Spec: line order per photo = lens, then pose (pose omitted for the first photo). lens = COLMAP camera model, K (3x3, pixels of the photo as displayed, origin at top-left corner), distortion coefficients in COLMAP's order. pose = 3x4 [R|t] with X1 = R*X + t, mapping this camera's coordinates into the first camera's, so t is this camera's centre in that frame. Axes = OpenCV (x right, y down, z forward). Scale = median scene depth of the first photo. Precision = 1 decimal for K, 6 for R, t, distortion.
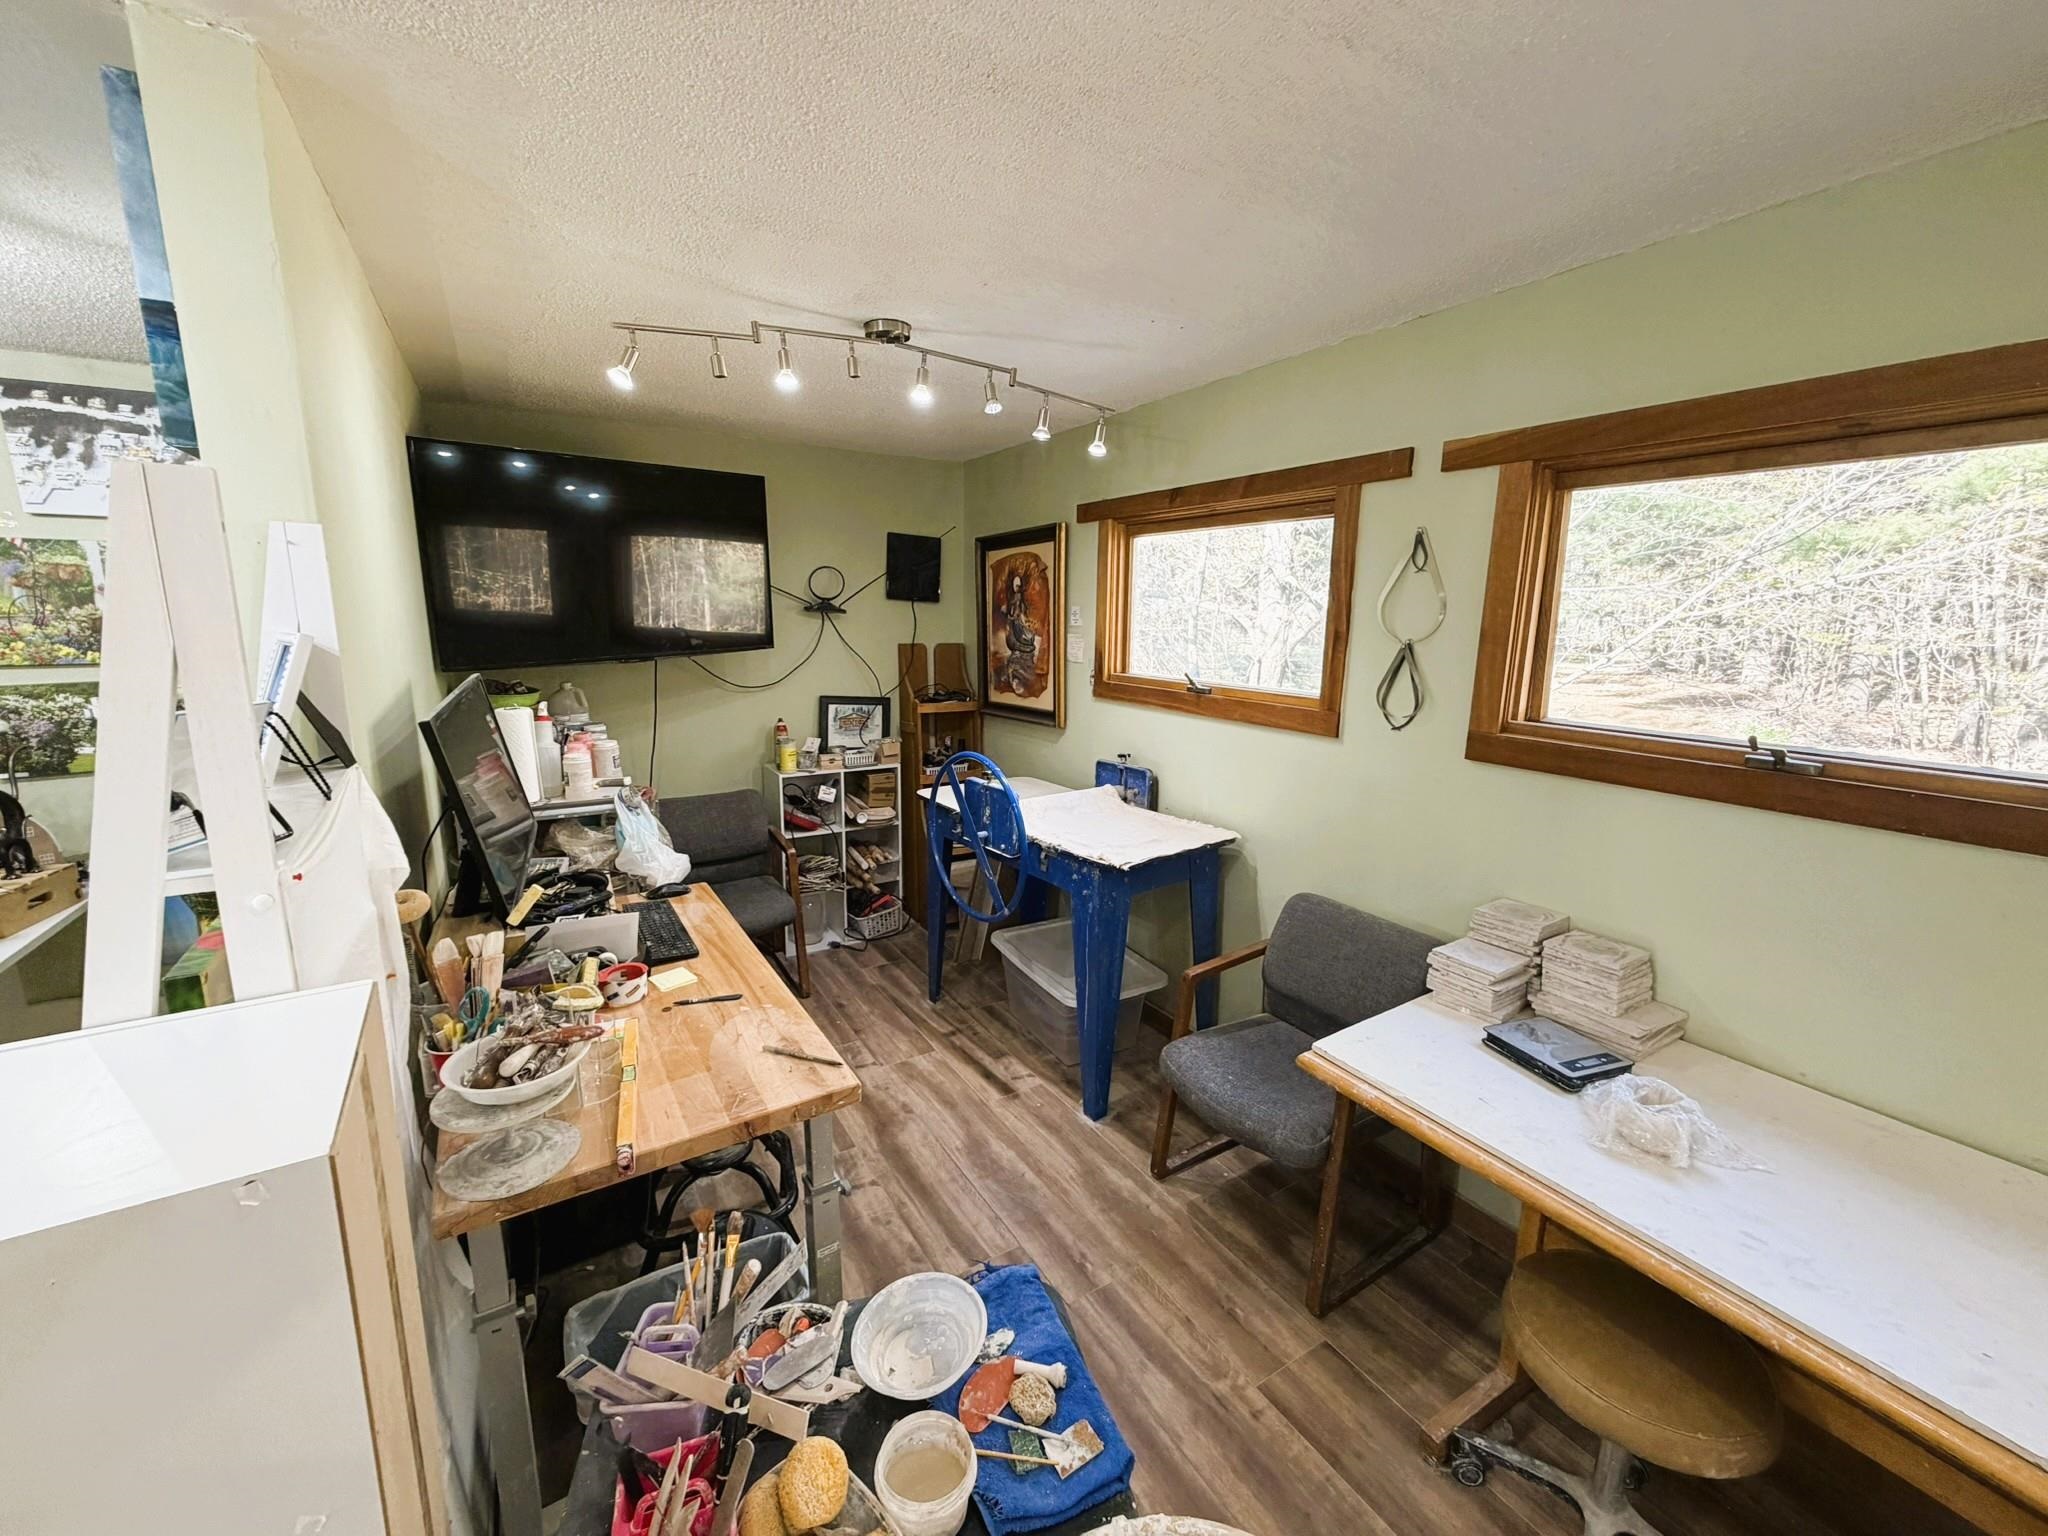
lens RADIAL K [[818.6, 0, 1016.9], [0, 818.6, 767.8], [0, 0, 1]] dist [0.000796, -0.000057]
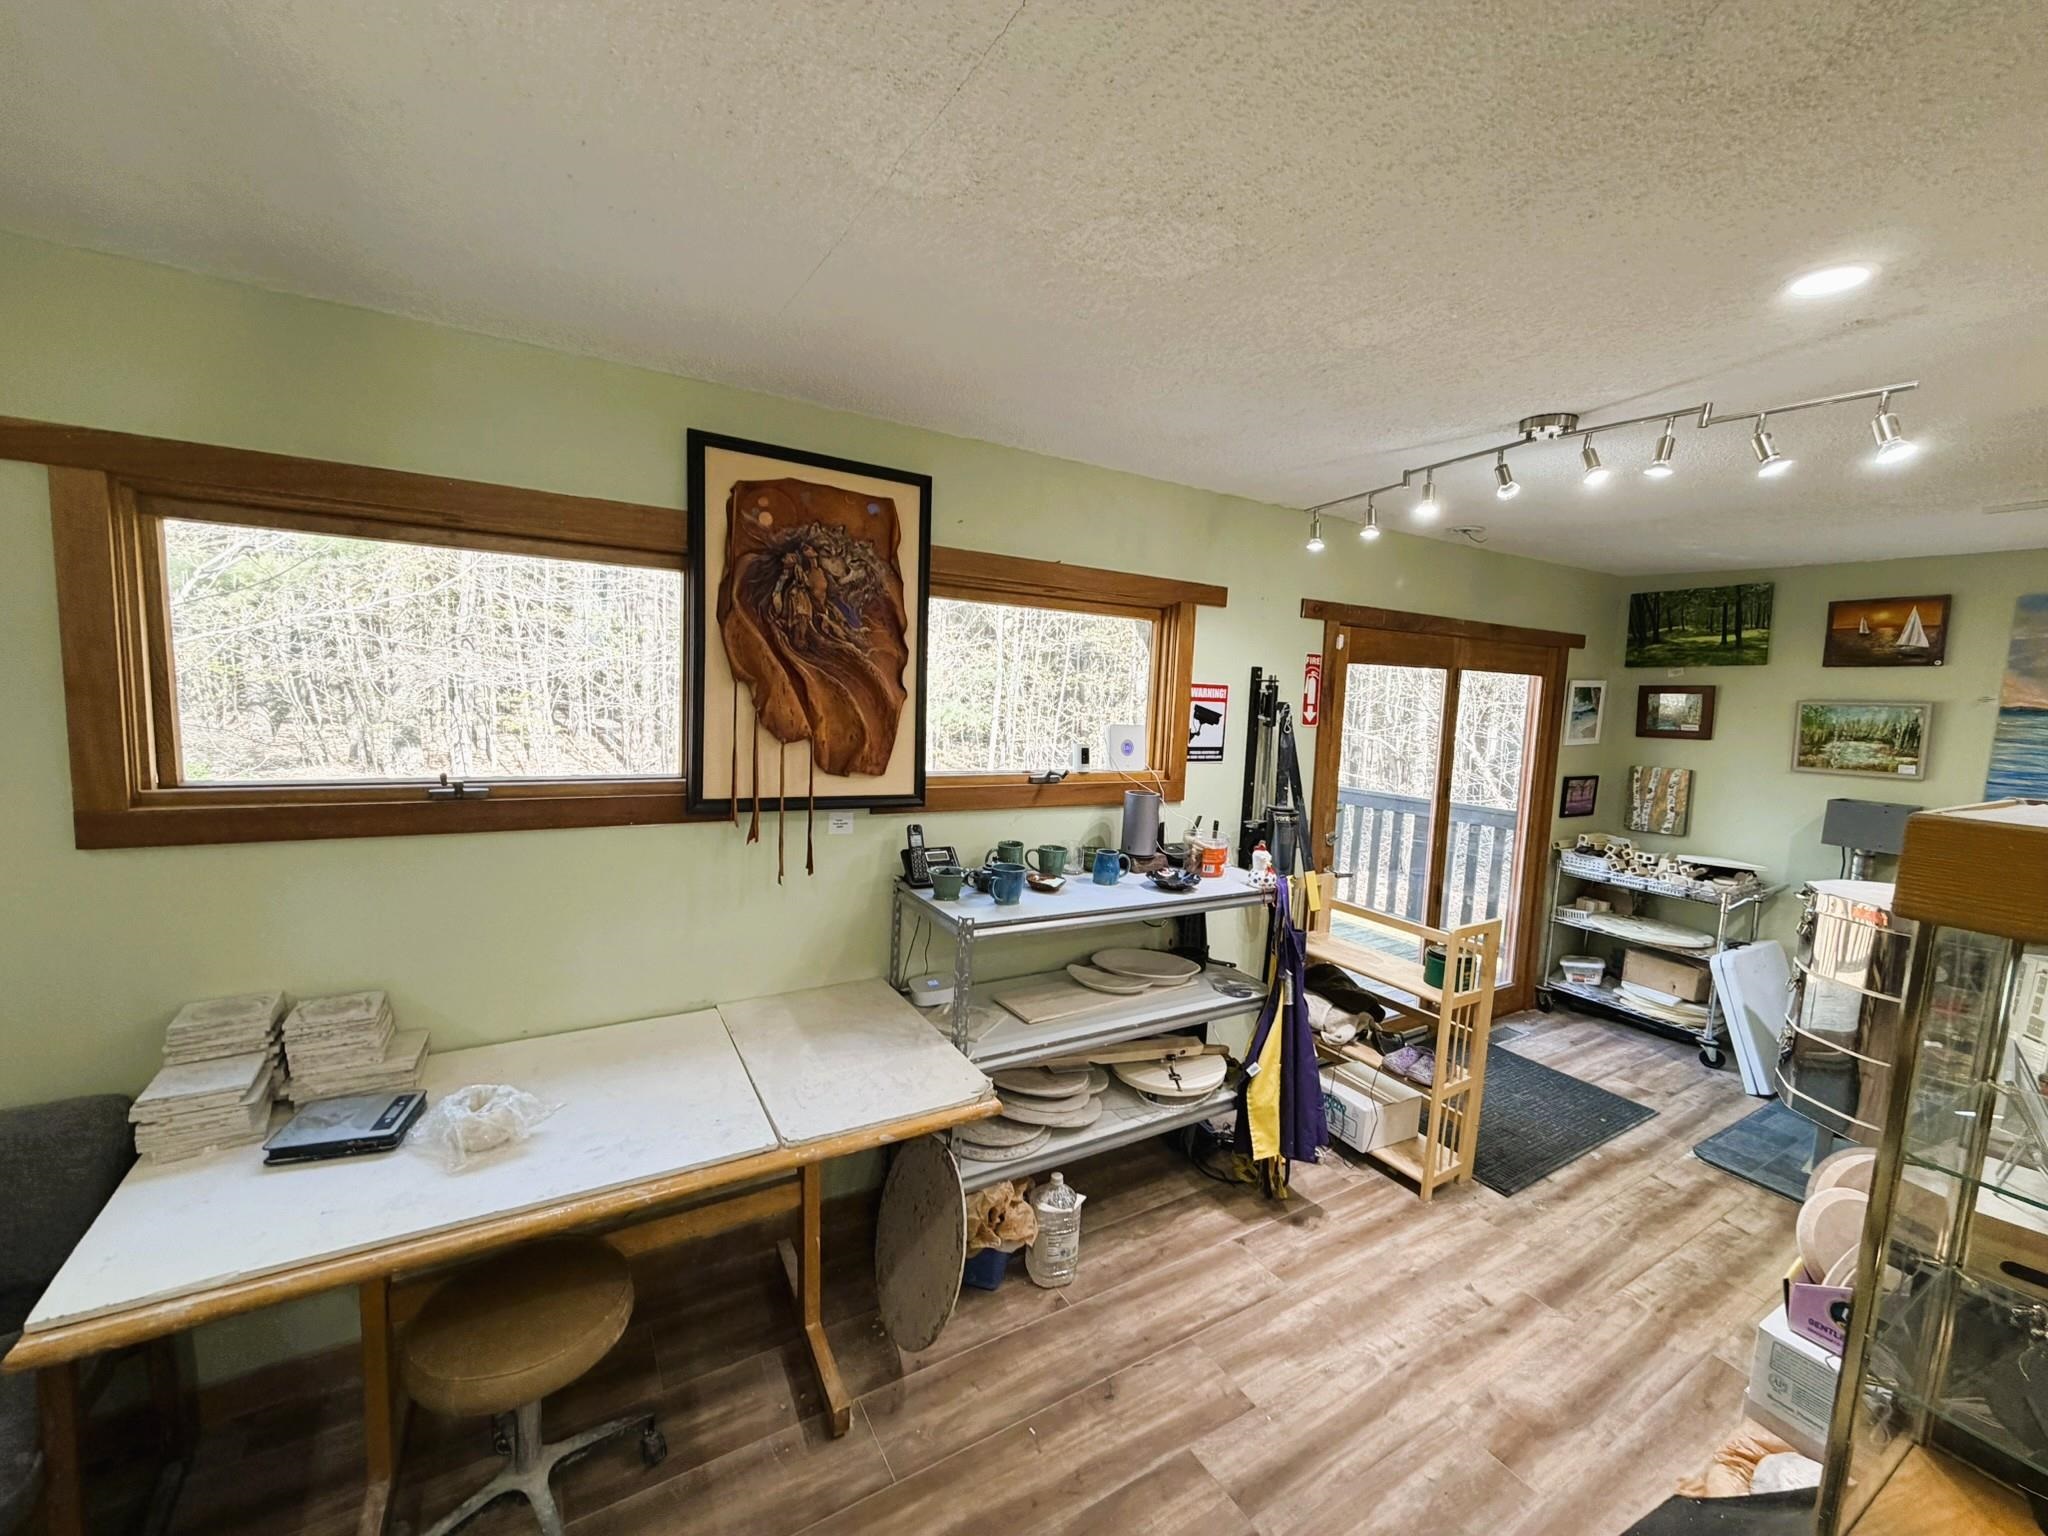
lens RADIAL K [[818.6, 0, 1016.9], [0, 818.6, 767.8], [0, 0, 1]] dist [0.000796, -0.000057]
pose [[0.004816, -0.115205, 0.993330, -0.210450], [0.146109, 0.982762, 0.113271, -0.049337], [-0.989257, 0.144589, 0.021565, 0.137259]]
